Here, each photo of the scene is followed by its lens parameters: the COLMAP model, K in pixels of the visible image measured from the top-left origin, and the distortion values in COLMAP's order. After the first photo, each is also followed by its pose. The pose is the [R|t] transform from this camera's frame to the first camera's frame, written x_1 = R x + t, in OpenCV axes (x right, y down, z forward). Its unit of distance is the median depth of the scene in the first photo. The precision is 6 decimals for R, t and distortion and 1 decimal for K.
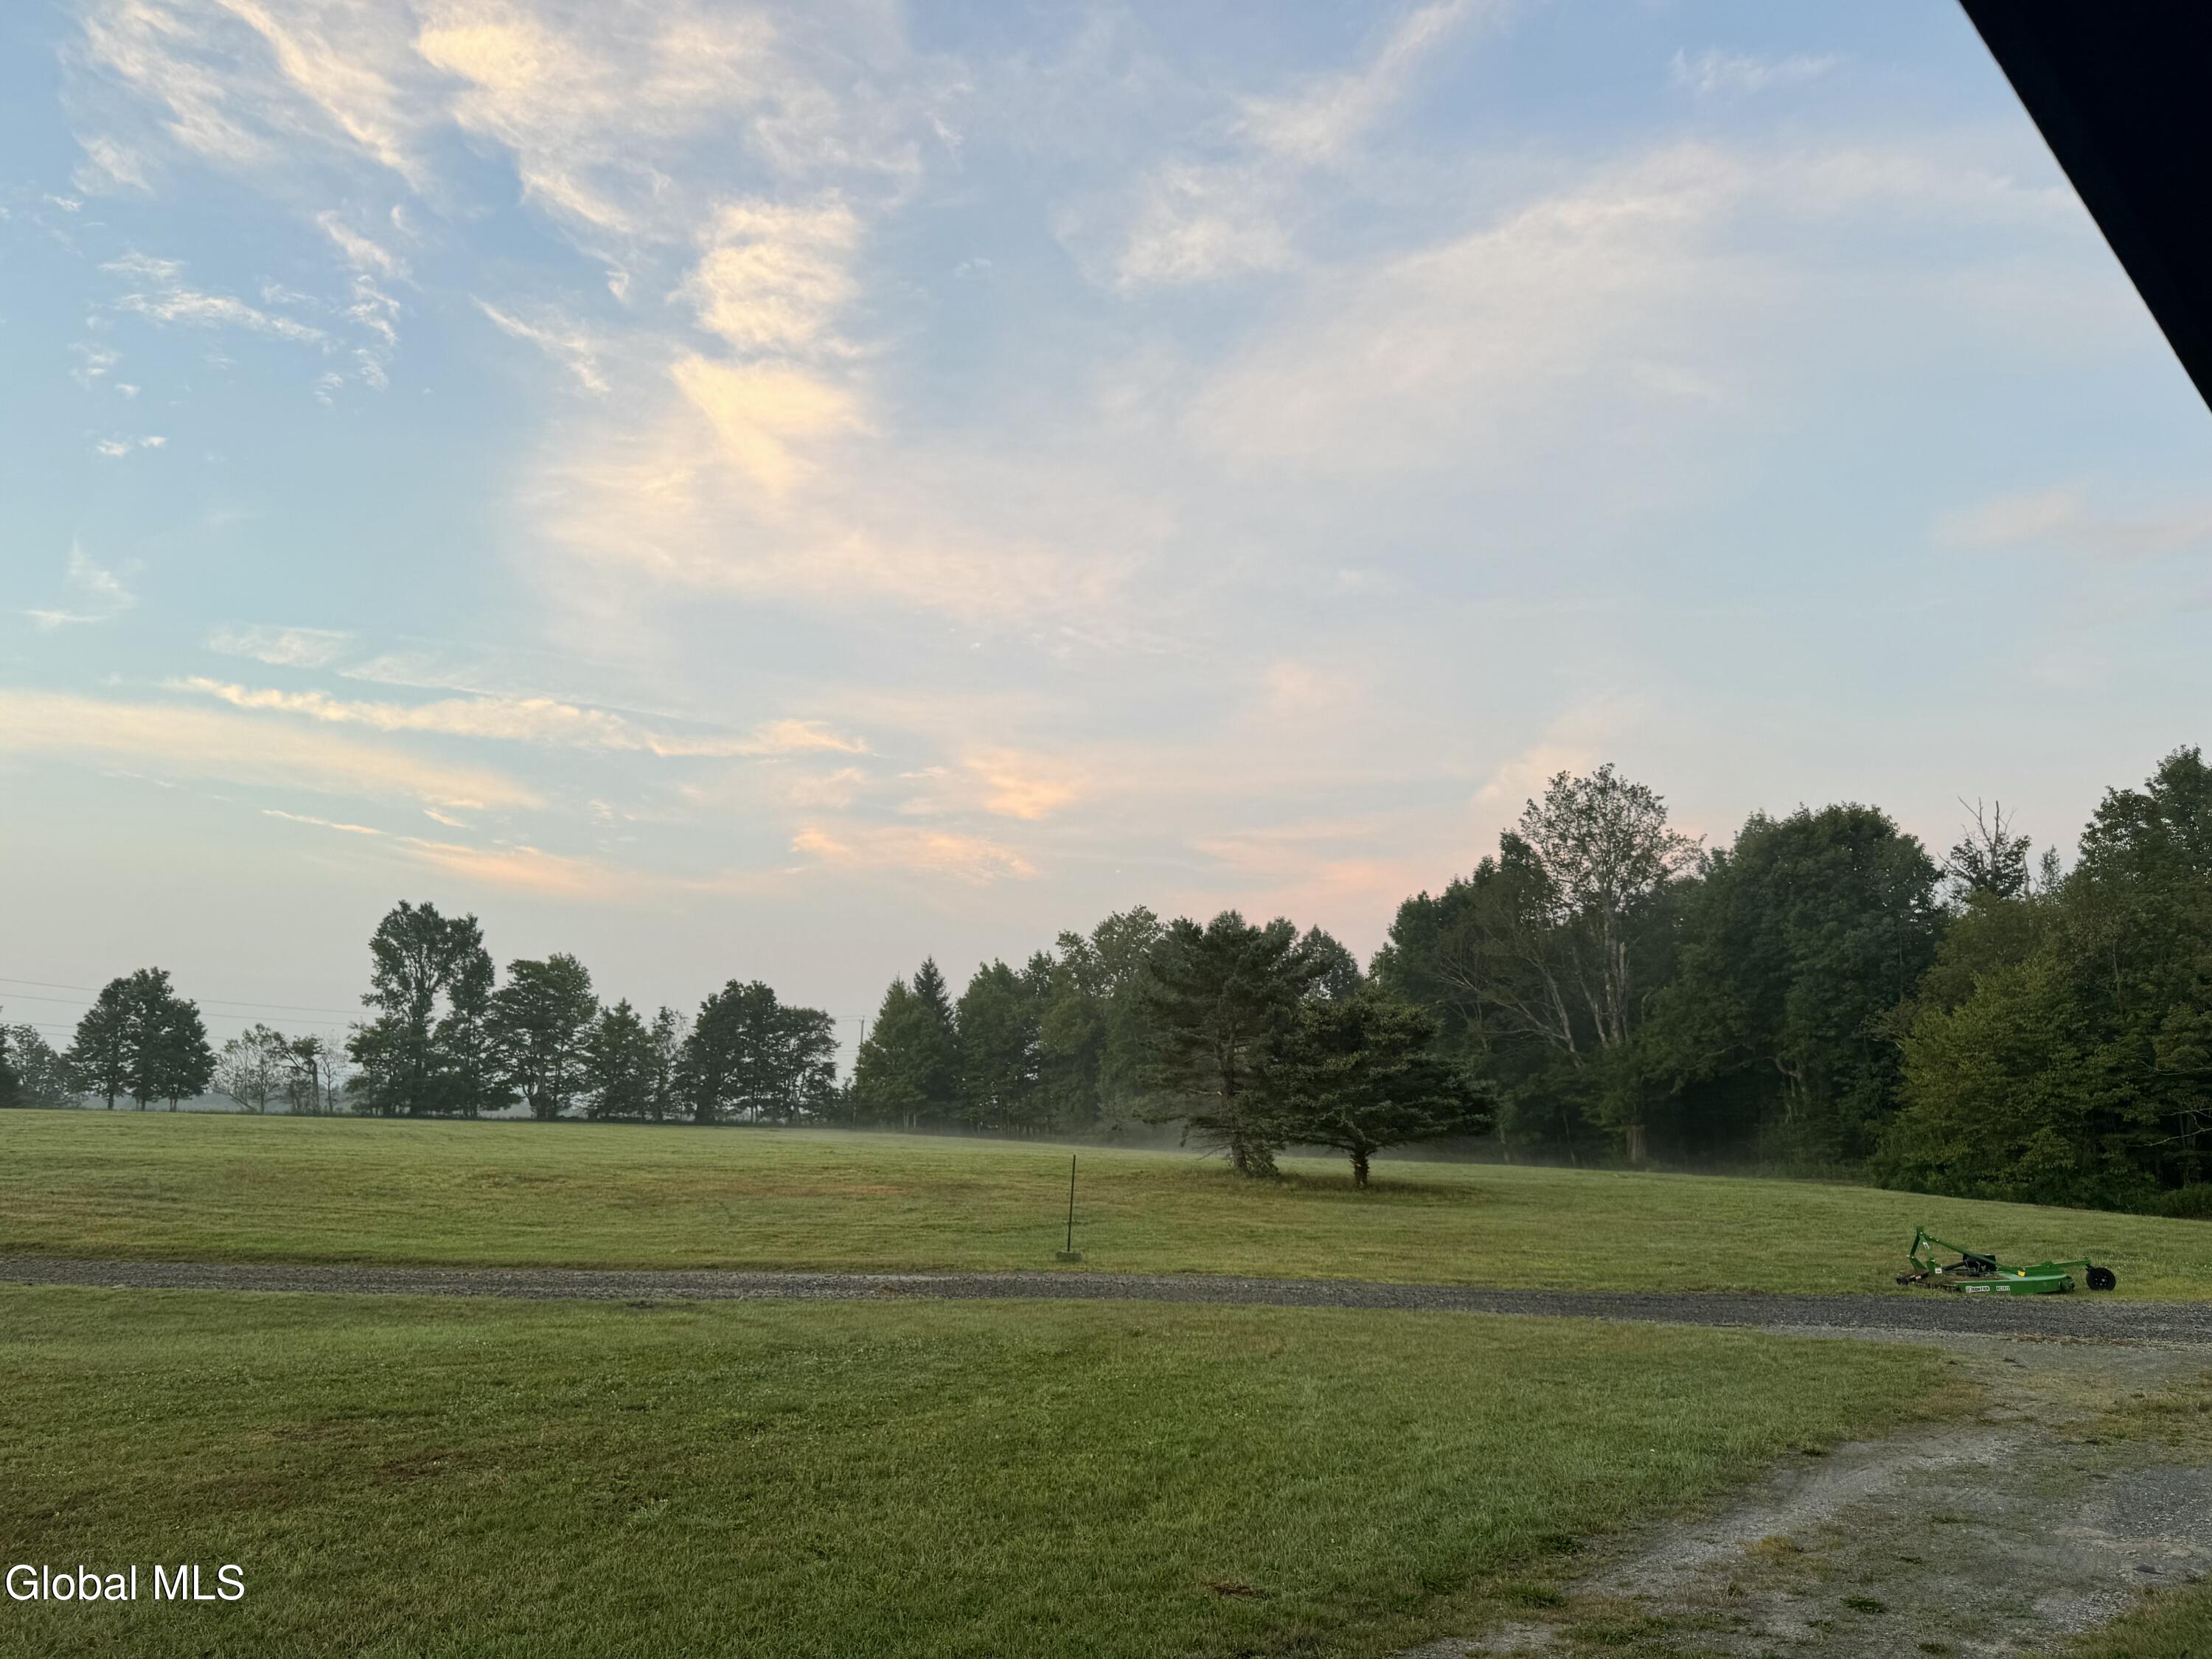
lens RADIAL K [[1575.3, 0, 1110.9], [0, 1575.3, 826.7], [0, 0, 1]] dist [0.025099, -0.041011]
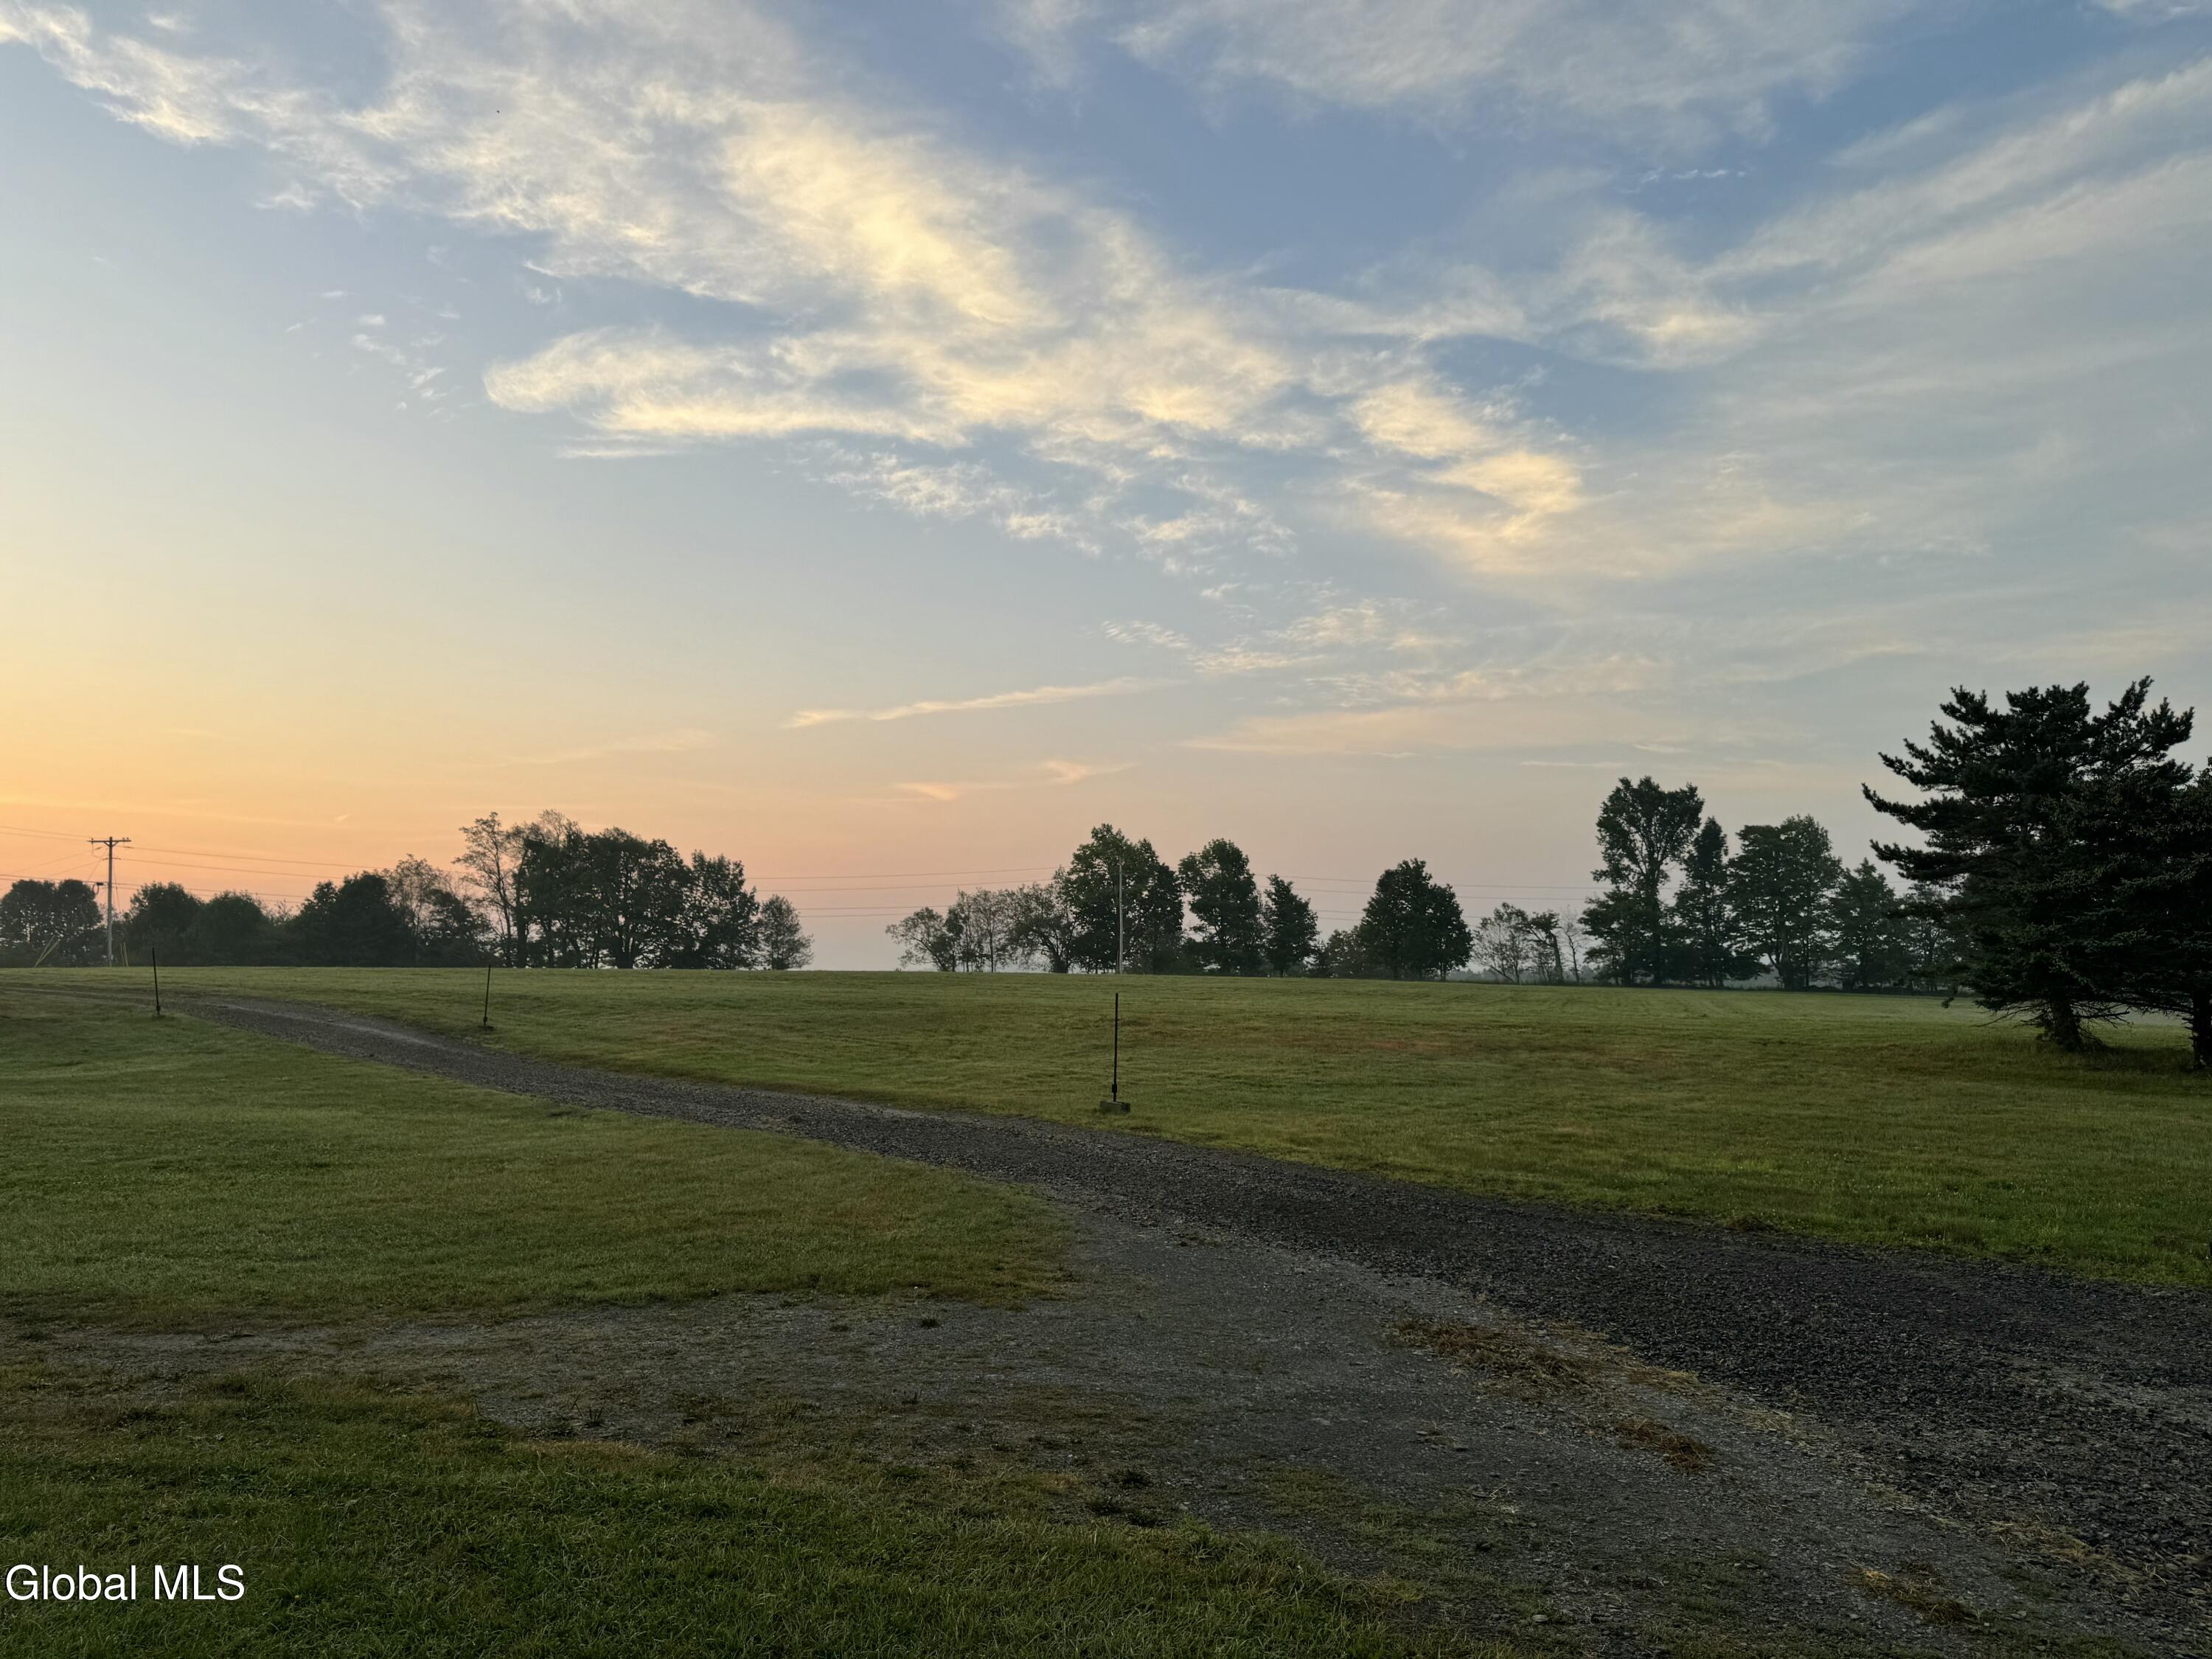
lens RADIAL K [[1575.3, 0, 1108.5], [0, 1575.3, 830.2], [0, 0, 1]] dist [0.025099, -0.041011]
pose [[0.603920, -0.081401, -0.792877, 0.162949], [0.141948, 0.989853, 0.006495, 0.026668], [0.784303, -0.116470, 0.609347, 0.111588]]
